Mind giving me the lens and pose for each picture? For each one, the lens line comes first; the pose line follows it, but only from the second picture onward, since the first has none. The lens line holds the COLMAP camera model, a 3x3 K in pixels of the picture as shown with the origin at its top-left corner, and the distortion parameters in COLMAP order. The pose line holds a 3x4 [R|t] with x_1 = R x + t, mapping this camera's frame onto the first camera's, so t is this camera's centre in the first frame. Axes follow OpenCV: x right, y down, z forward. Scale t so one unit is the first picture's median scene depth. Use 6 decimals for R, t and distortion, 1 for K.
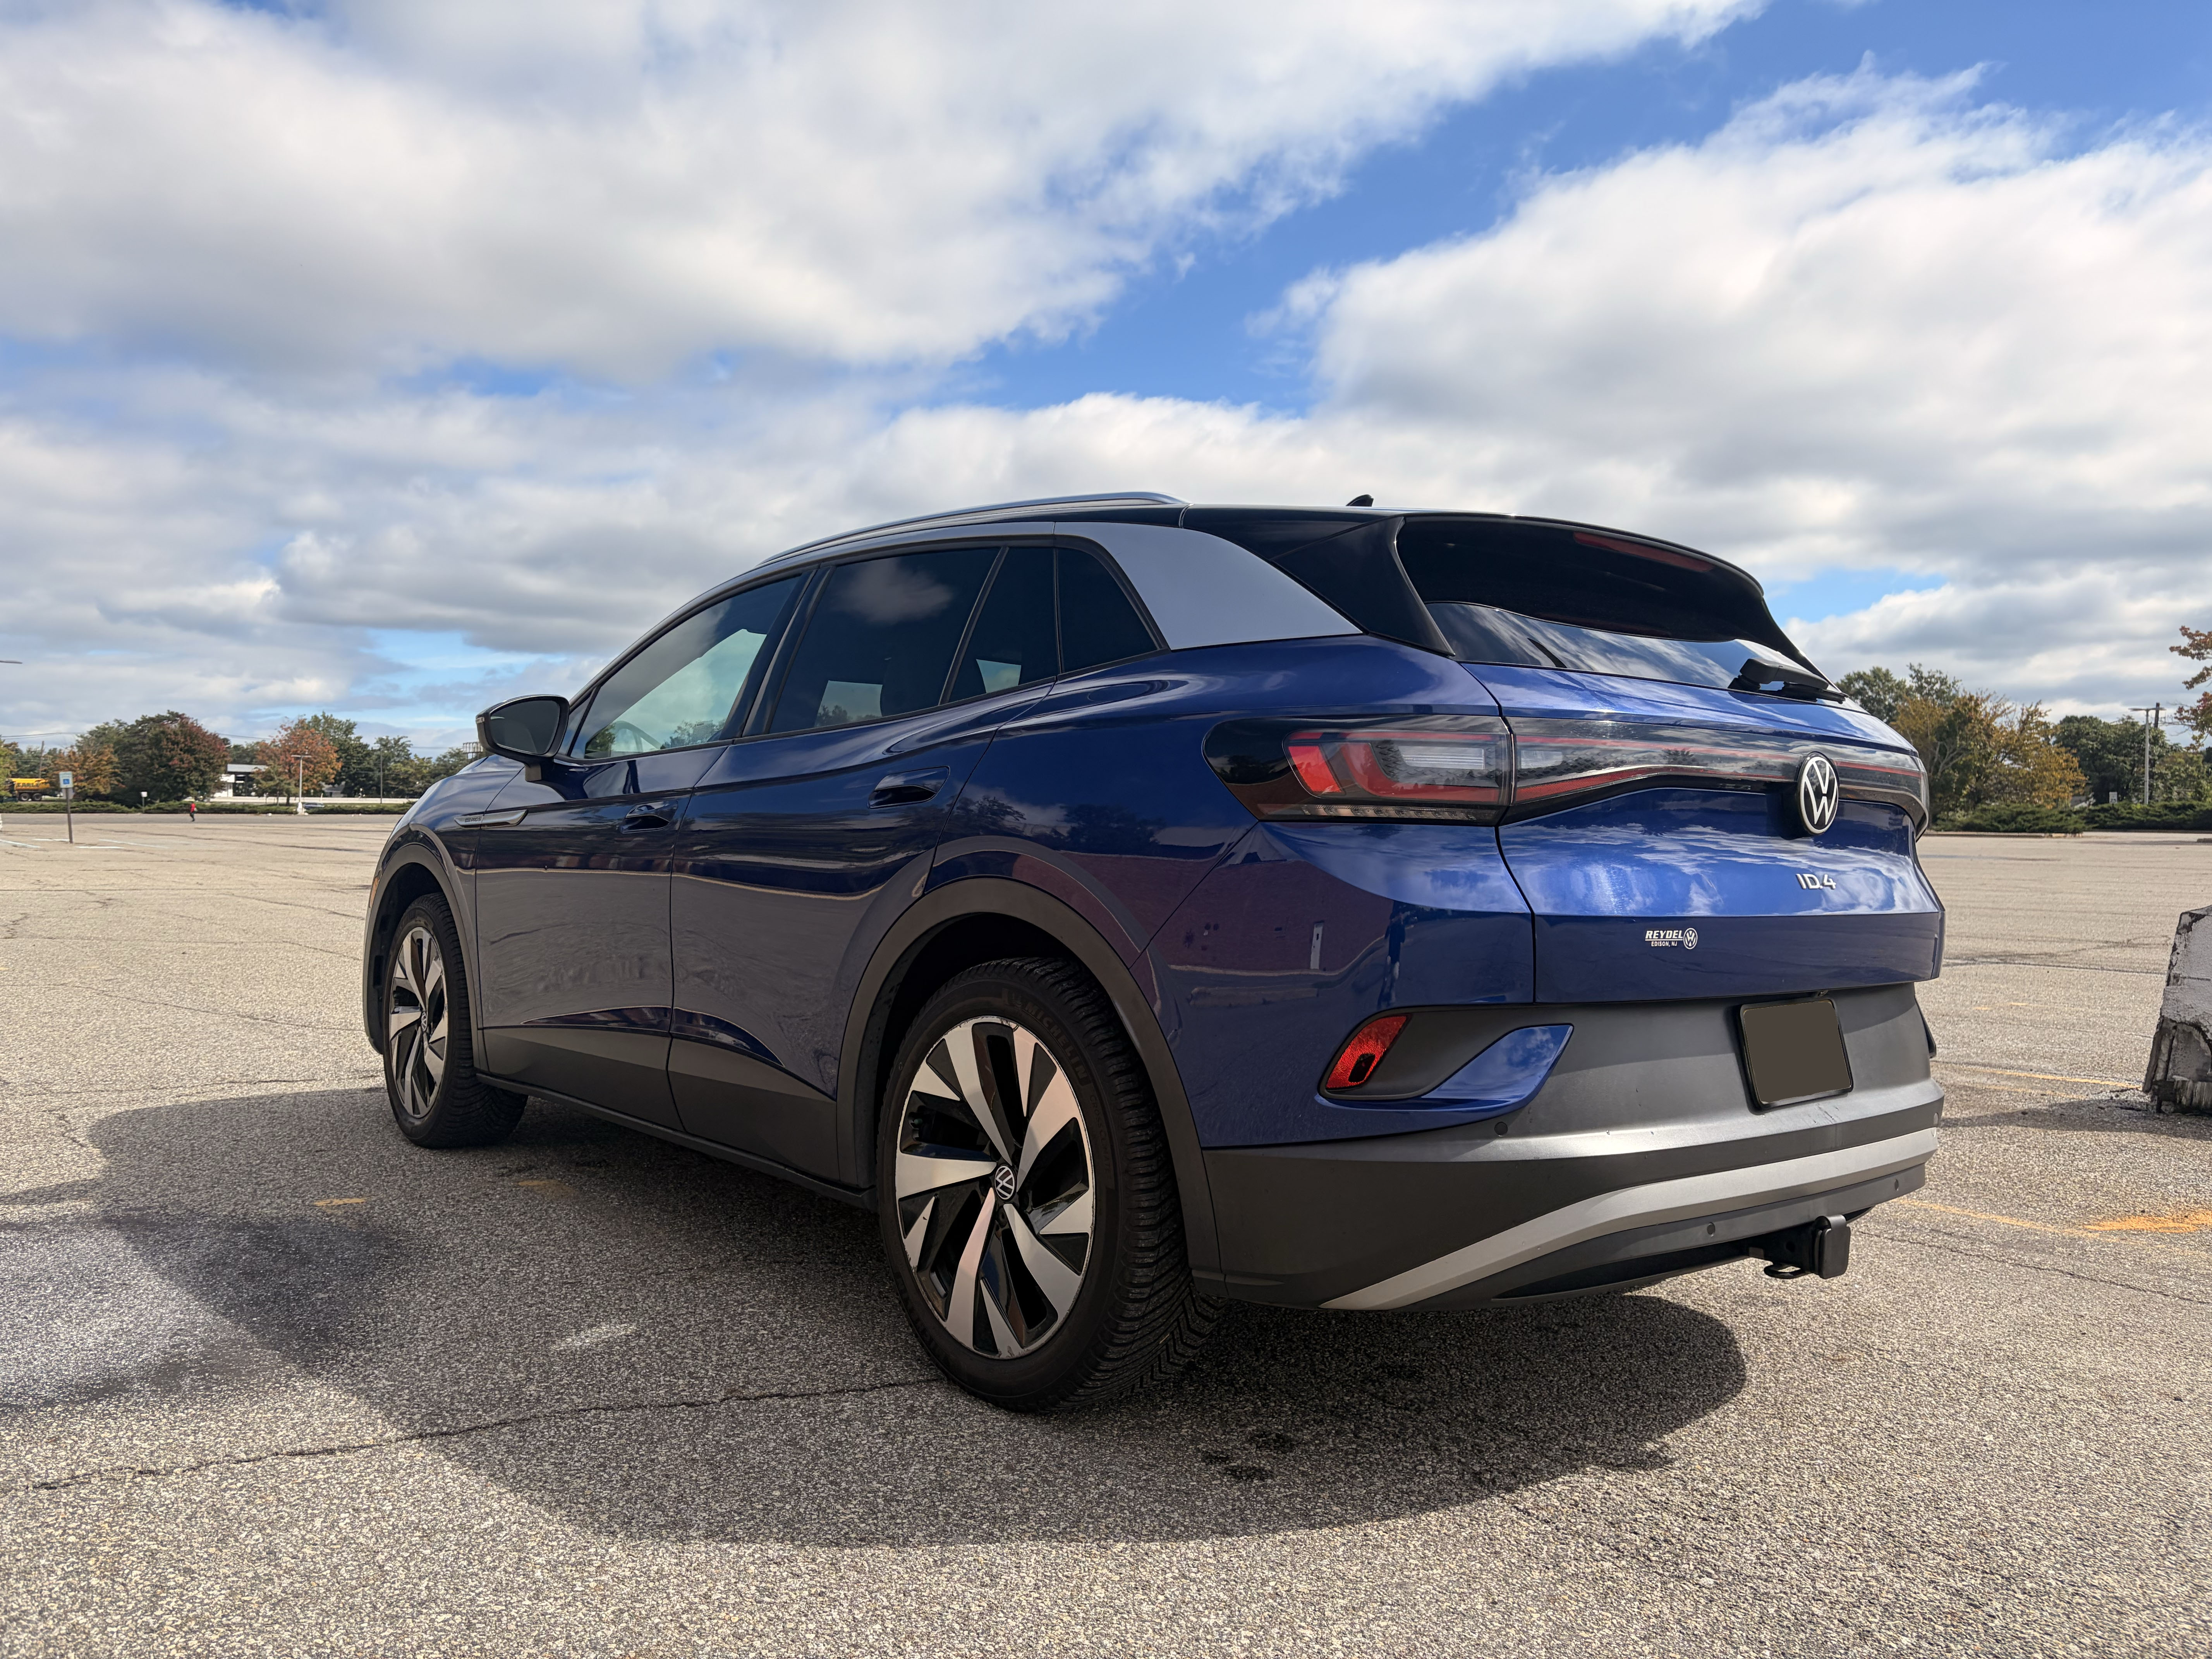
lens RADIAL K [[1721.8, 0, 1104.9], [0, 1721.8, 912.6], [0, 0, 1]] dist [0.082100, -0.106591]
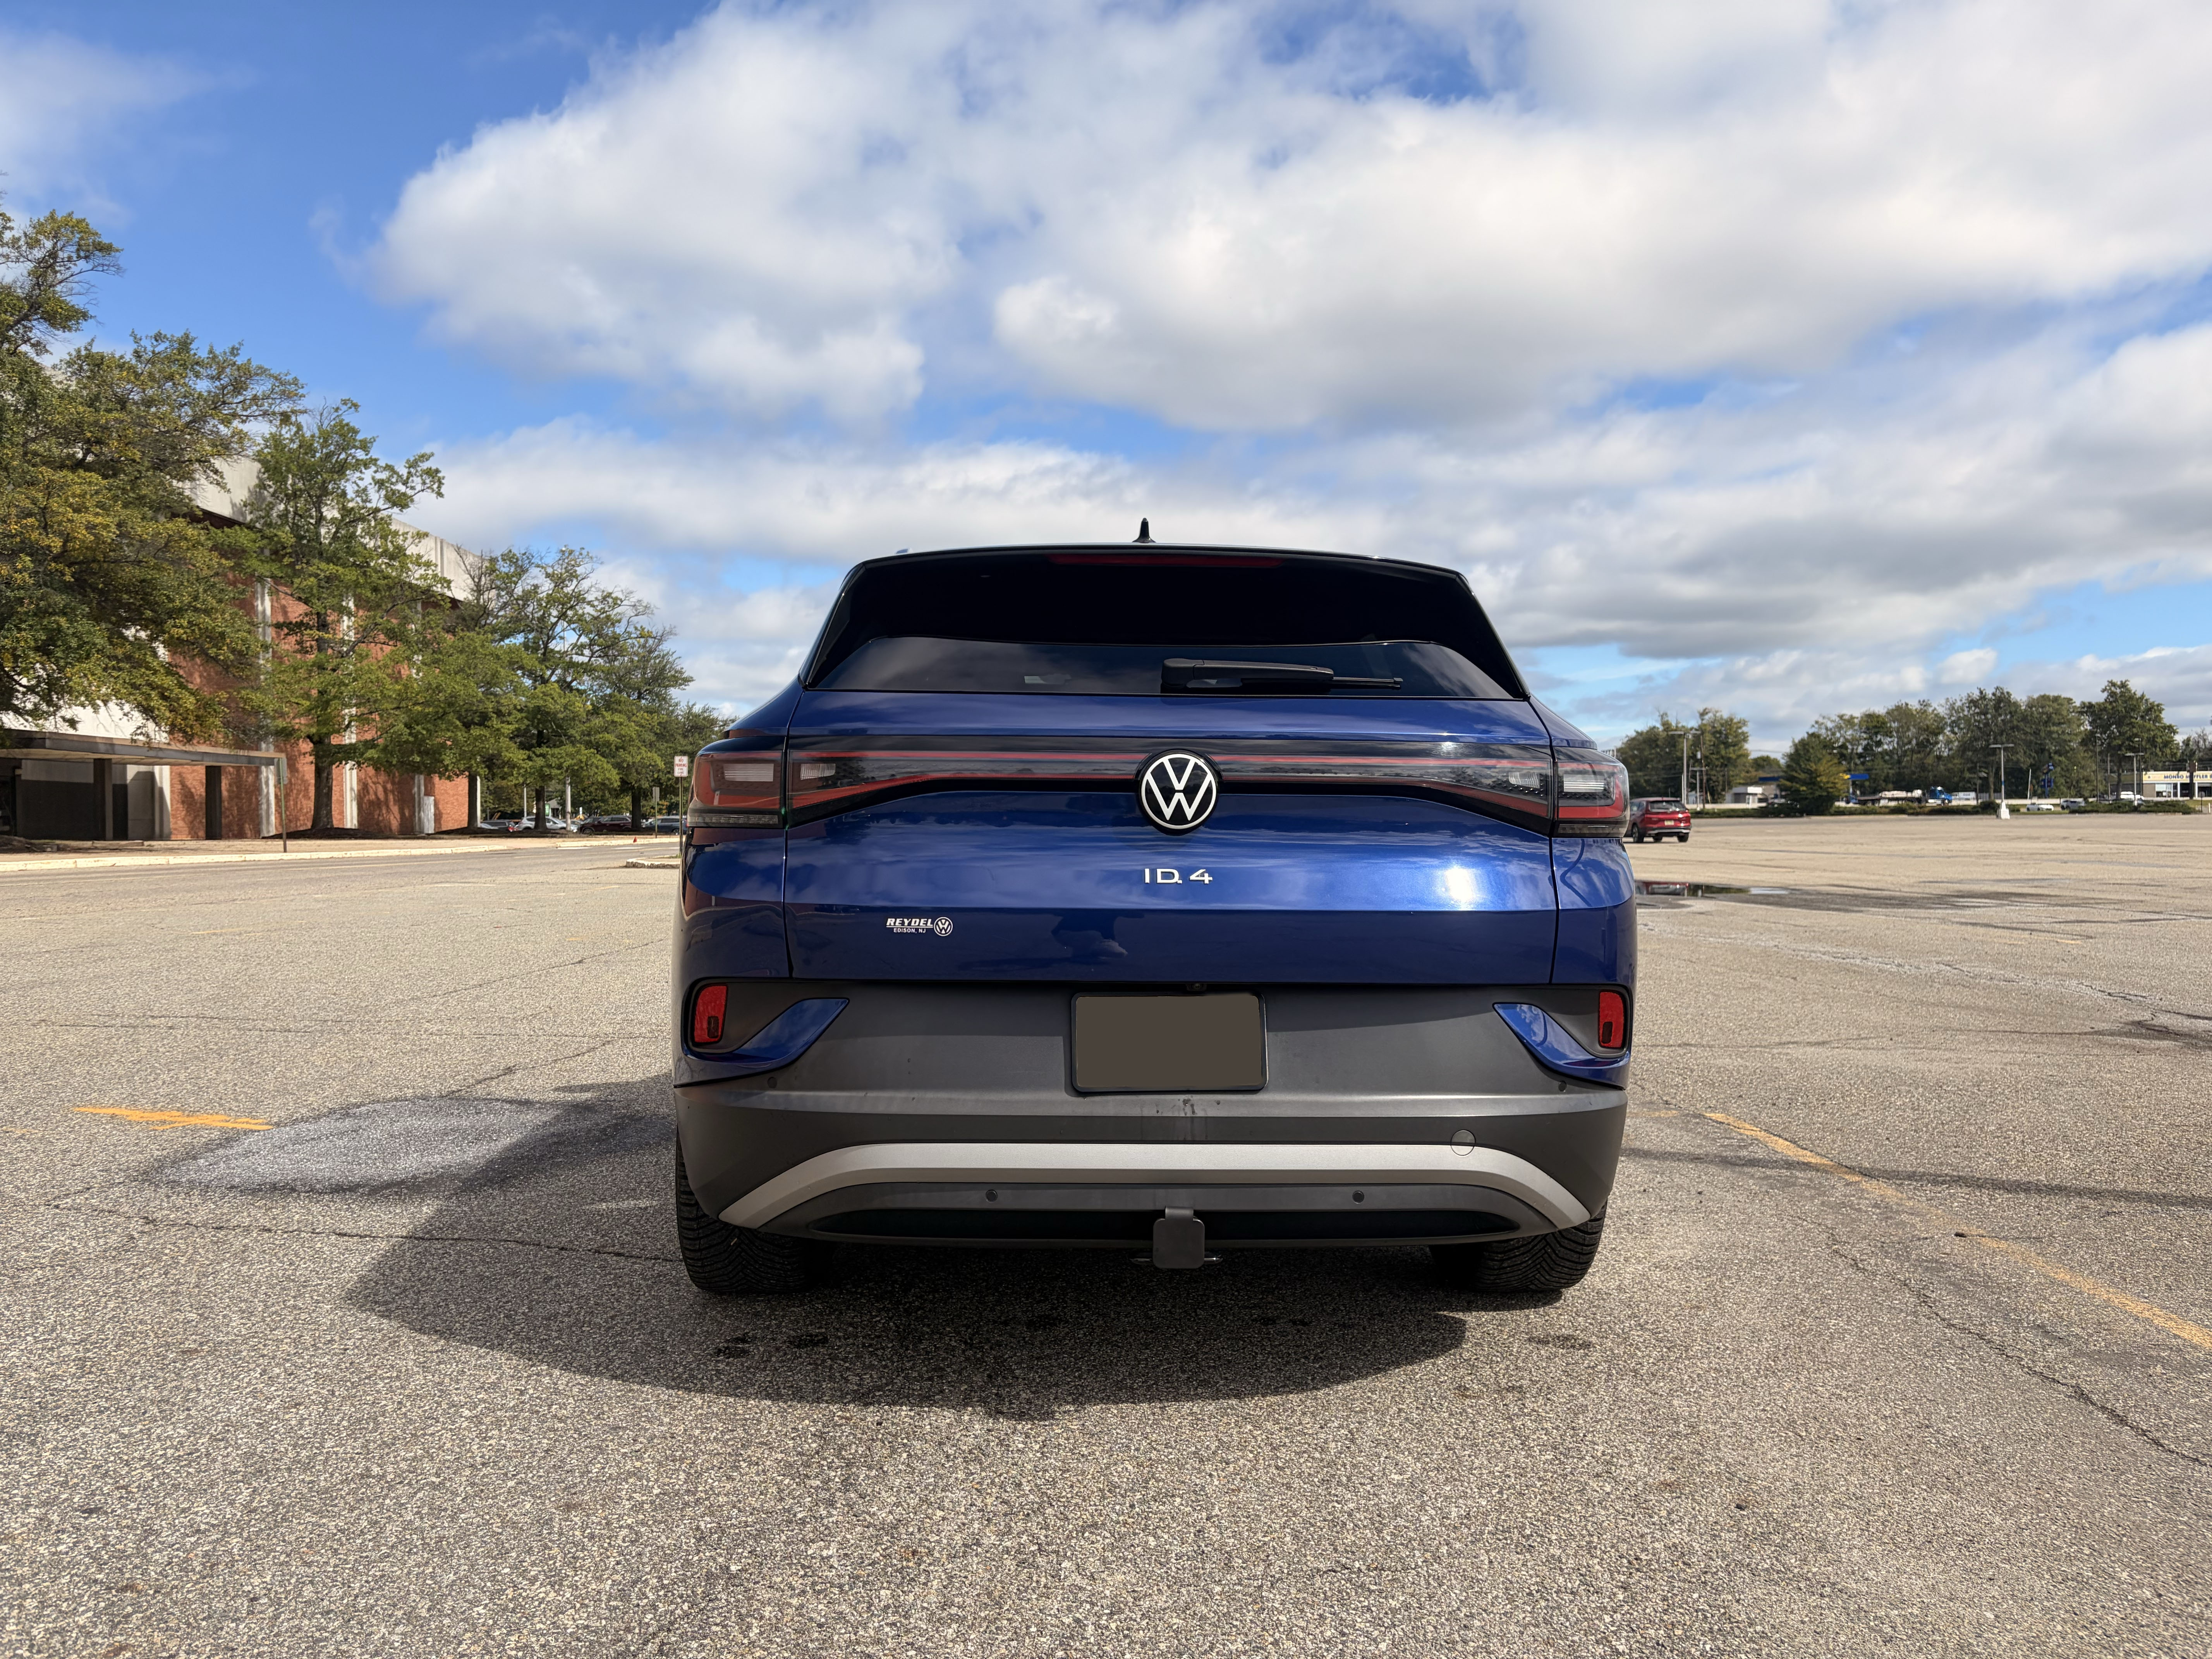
lens RADIAL K [[1764.3, 0, 1106.0], [0, 1764.3, 829.5], [0, 0, 1]] dist [0.015782, -0.000144]
pose [[0.779398, -0.017415, -0.626287, 0.353522], [-0.014399, 0.998852, -0.045693, 0.000933], [0.626363, 0.044631, 0.778252, 0.056818]]
